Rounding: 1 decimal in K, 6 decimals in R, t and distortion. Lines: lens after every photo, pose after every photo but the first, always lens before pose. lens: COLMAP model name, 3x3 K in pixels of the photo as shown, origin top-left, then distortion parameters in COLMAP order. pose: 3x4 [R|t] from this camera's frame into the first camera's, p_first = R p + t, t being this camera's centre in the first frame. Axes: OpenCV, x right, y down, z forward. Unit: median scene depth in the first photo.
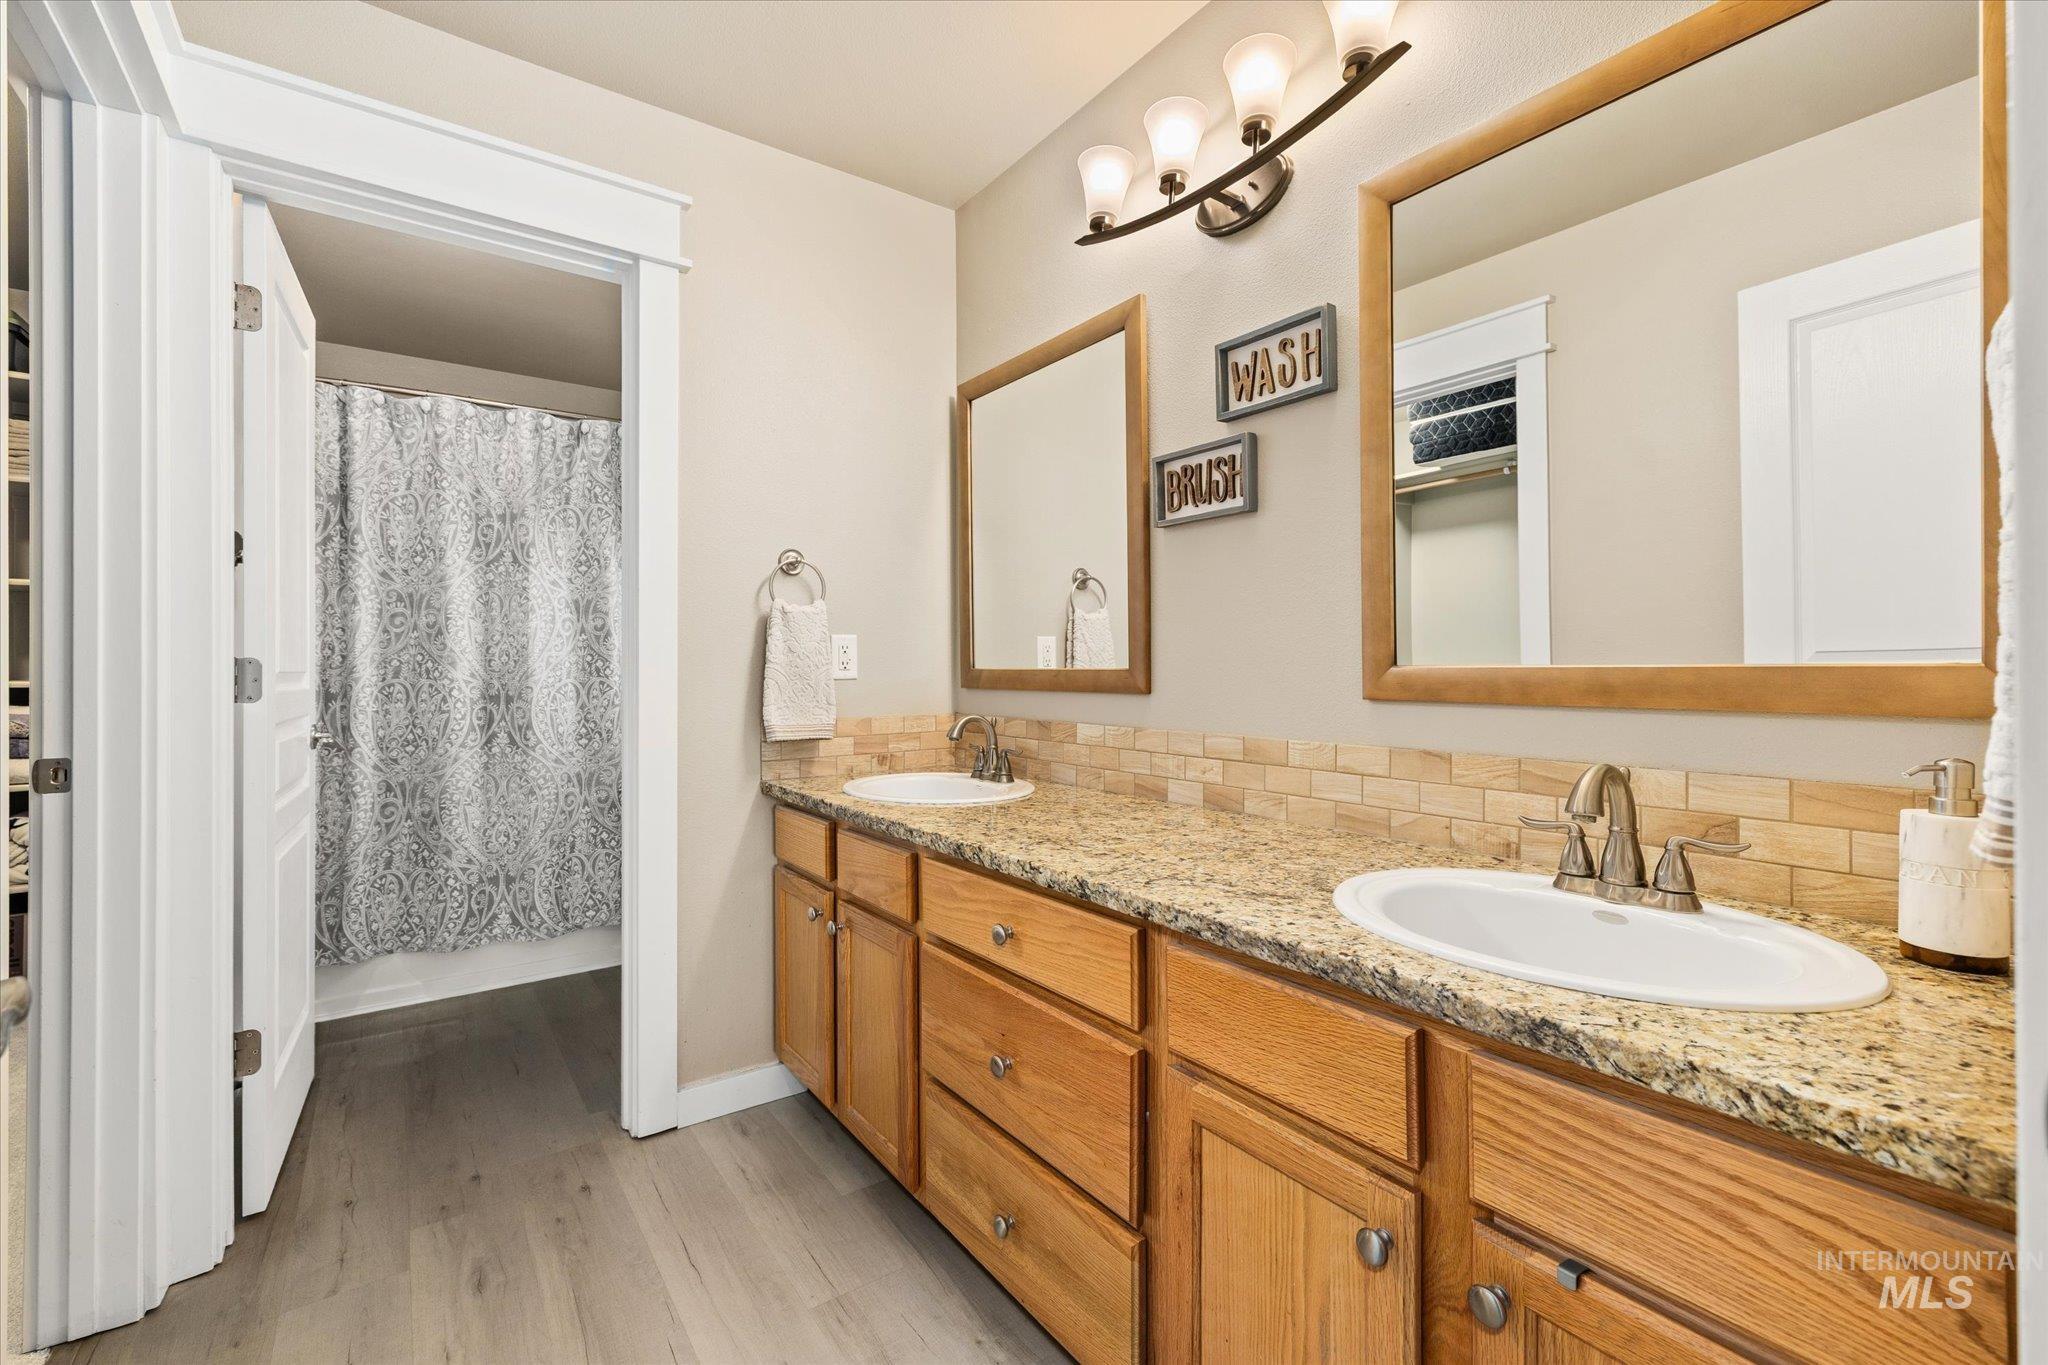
lens RADIAL K [[862.3, 0, 1015.2], [0, 862.3, 671.0], [0, 0, 1]] dist [0.002221, 0.000613]
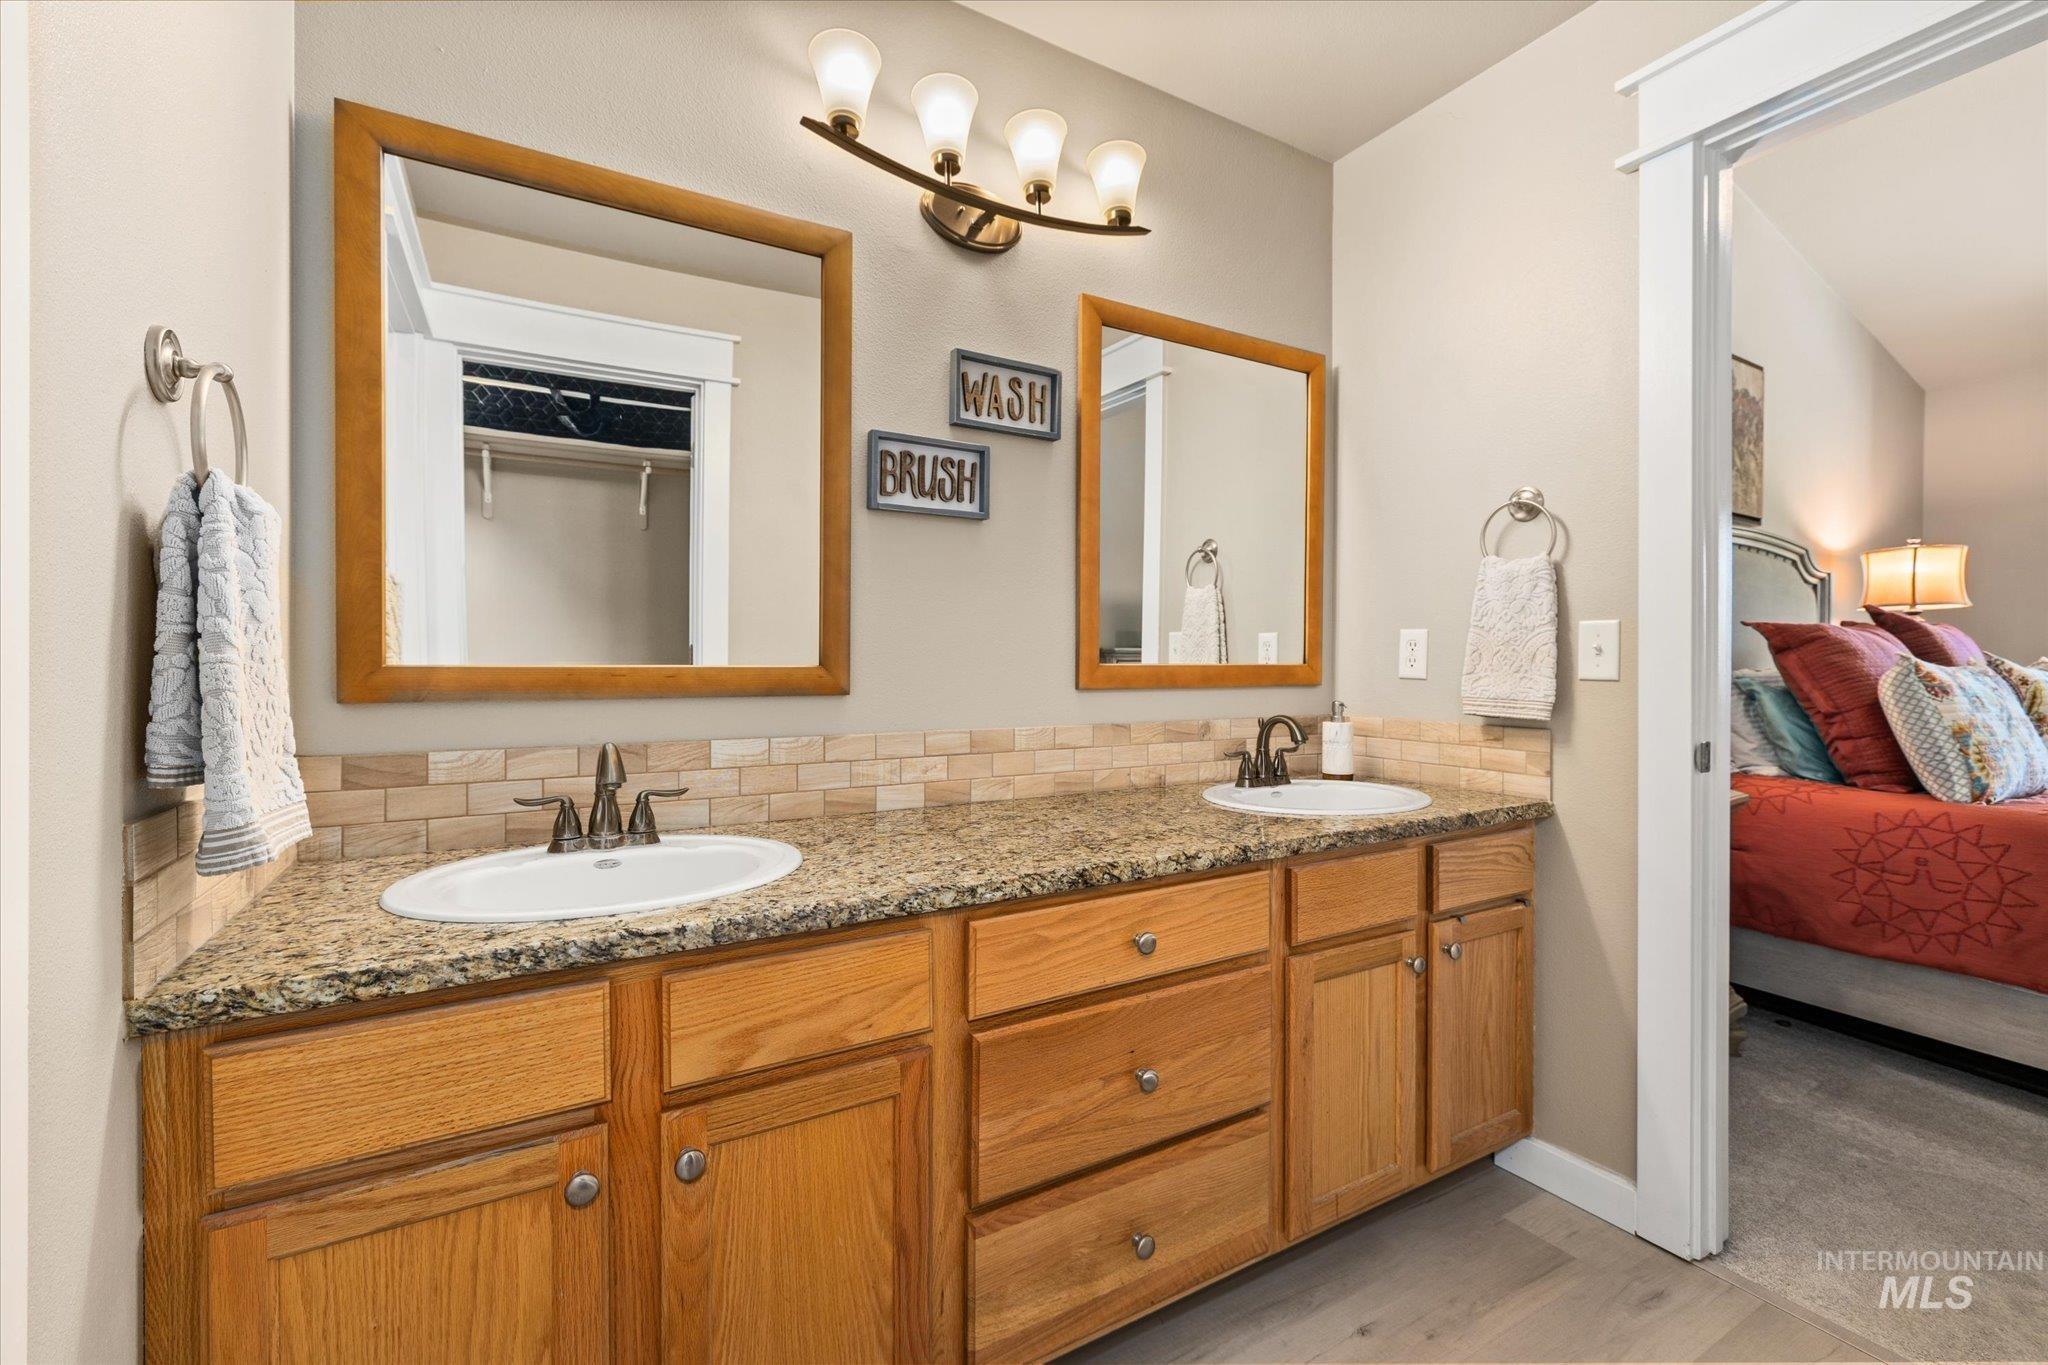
lens RADIAL K [[862.3, 0, 1019.6], [0, 862.3, 672.1], [0, 0, 1]] dist [0.002221, 0.000613]
pose [[0.105801, -0.003548, 0.994381, -0.785156], [0.005004, 0.999983, 0.003036, 0.001883], [-0.994375, 0.004655, 0.105817, 0.832588]]
